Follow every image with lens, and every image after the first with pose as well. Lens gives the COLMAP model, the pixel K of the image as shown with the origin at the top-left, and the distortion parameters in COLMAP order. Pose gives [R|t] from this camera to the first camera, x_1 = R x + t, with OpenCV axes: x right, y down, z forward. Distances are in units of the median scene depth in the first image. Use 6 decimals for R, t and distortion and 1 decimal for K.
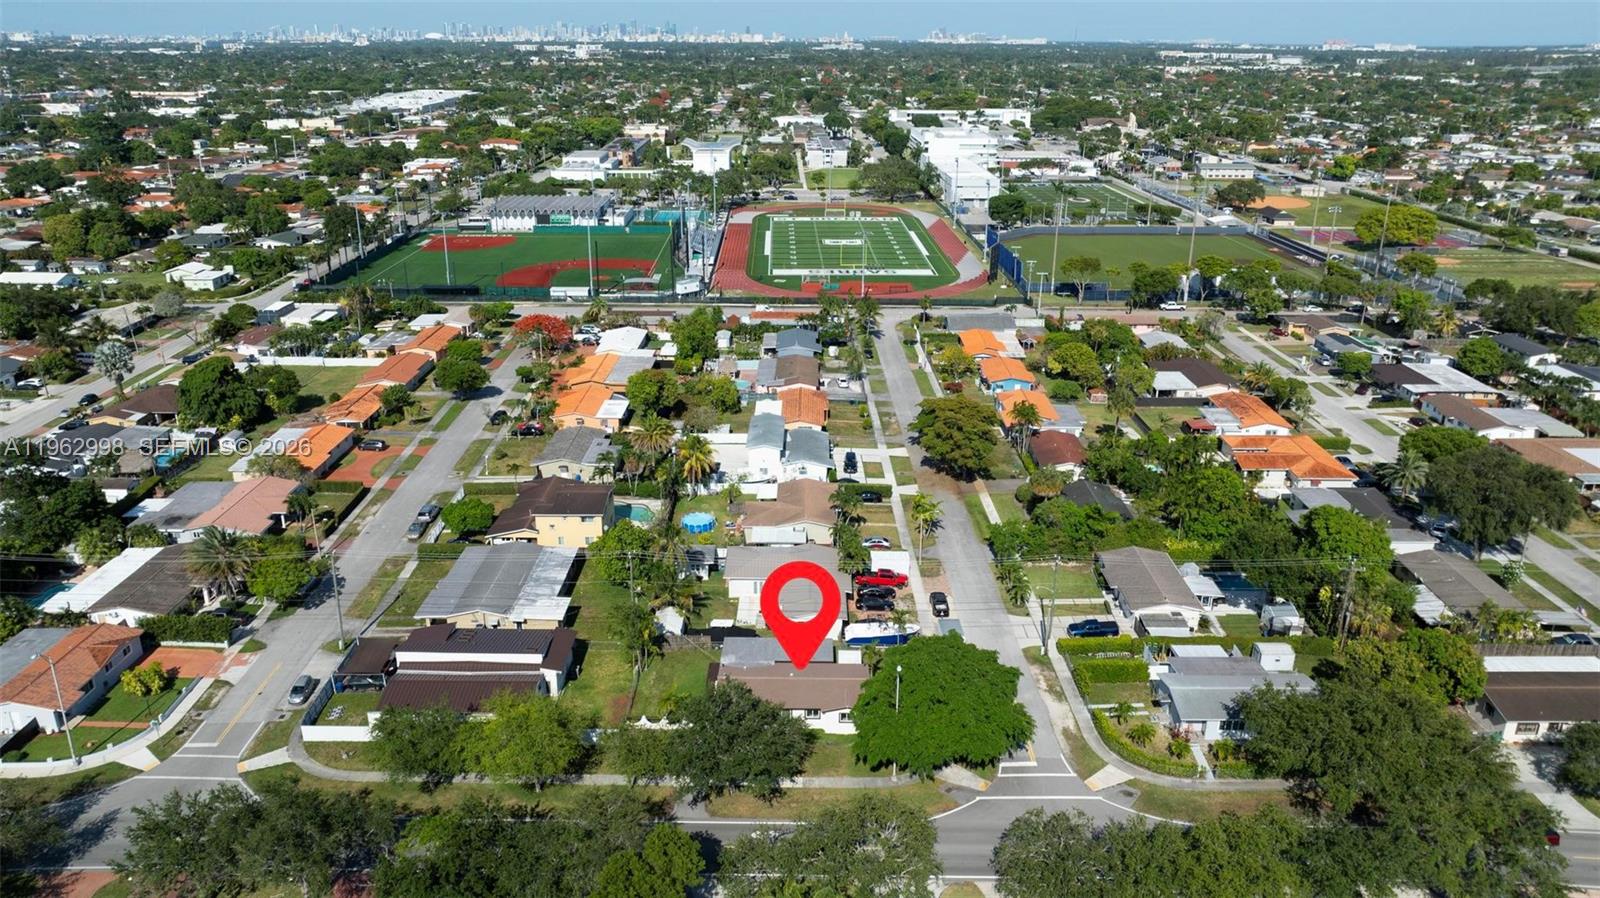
lens RADIAL K [[1197.7, 0, 800.0], [0, 1197.7, 449.0], [0, 0, 1]] dist [0.000616, 0.003912]
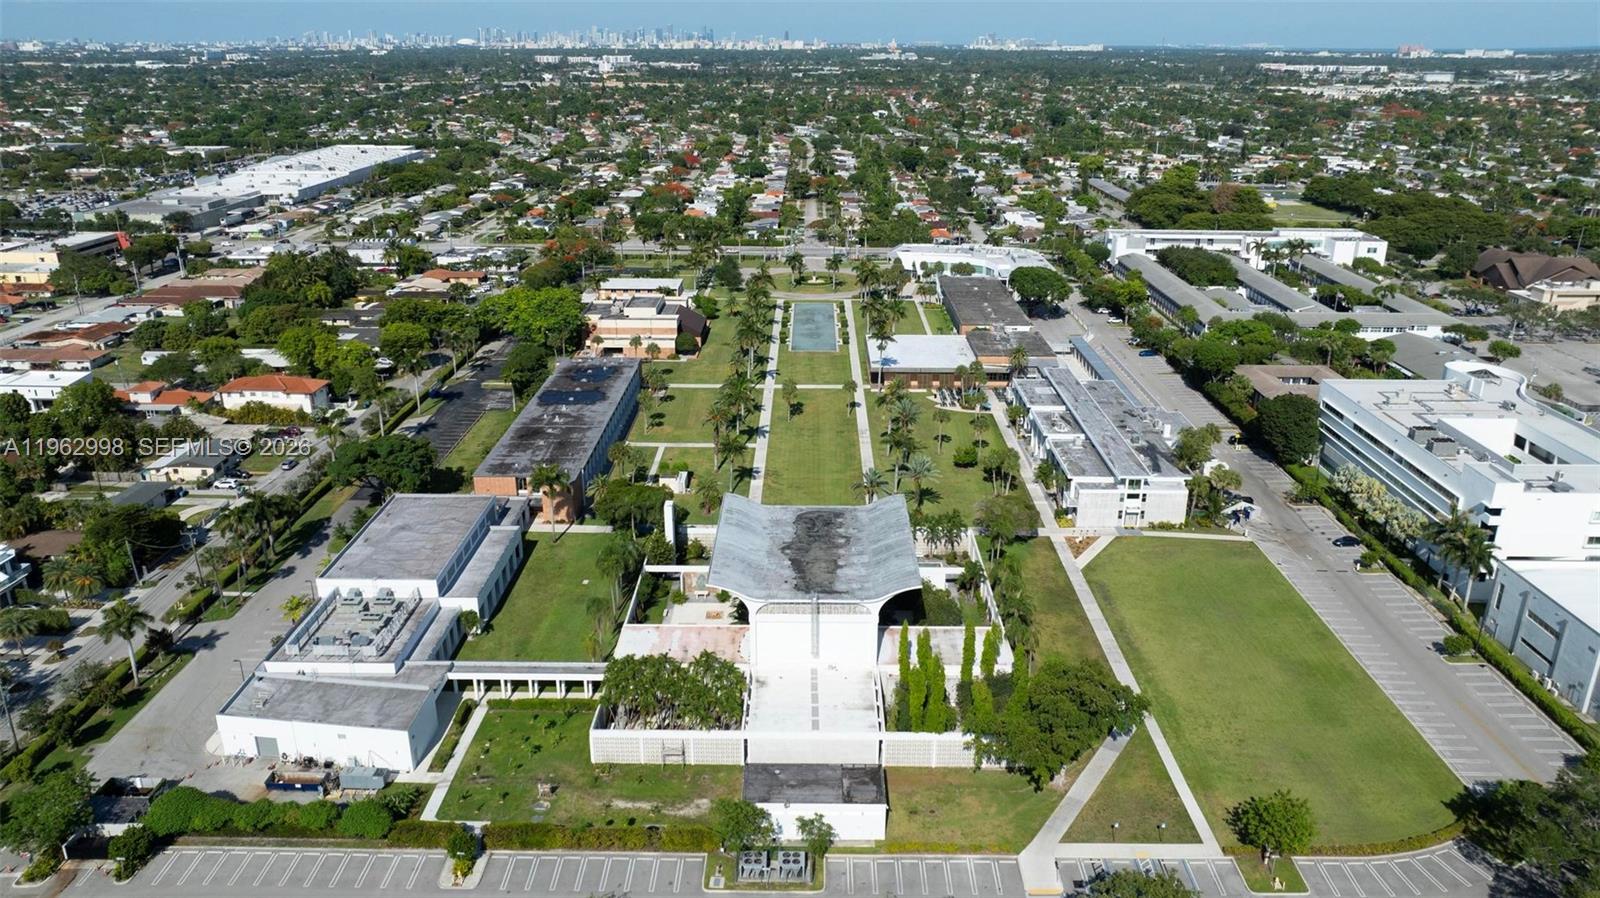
lens RADIAL K [[1081.4, 0, 800.0], [0, 1081.4, 449.0], [0, 0, 1]] dist [-0.002927, -0.002797]
pose [[0.999723, 0.007325, -0.022386, -0.012473], [-0.006563, 0.999403, 0.033918, -0.050900], [0.022621, -0.033762, 0.999174, 0.130365]]
